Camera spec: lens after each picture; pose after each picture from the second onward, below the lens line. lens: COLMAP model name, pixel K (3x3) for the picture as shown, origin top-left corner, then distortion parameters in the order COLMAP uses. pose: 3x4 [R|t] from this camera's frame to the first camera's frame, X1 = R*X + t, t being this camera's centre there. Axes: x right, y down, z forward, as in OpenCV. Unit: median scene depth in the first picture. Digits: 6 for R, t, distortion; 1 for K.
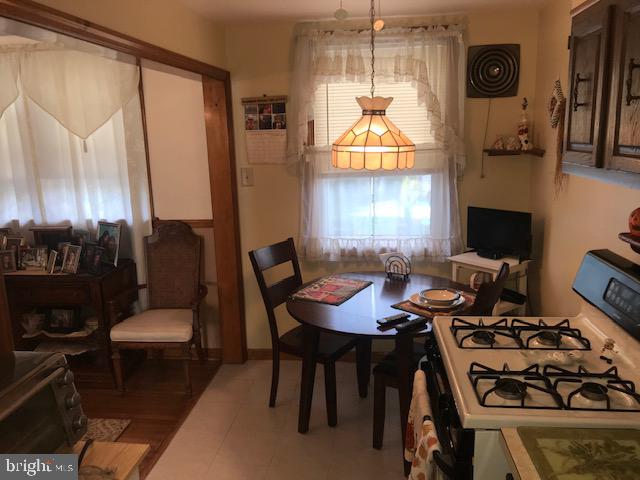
lens RADIAL K [[532.2, 0, 318.6], [0, 532.2, 238.2], [0, 0, 1]] dist [0.033285, -0.010208]
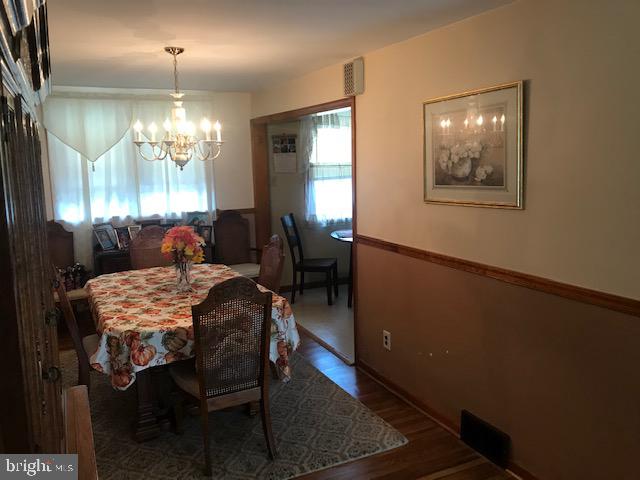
lens RADIAL K [[532.2, 0, 320.4], [0, 532.2, 239.4], [0, 0, 1]] dist [0.033285, -0.010208]
pose [[0.839134, -0.075321, 0.538685, -0.950479], [0.112062, 0.993059, -0.035711, 0.147348], [-0.532256, 0.090332, 0.841750, -0.487021]]
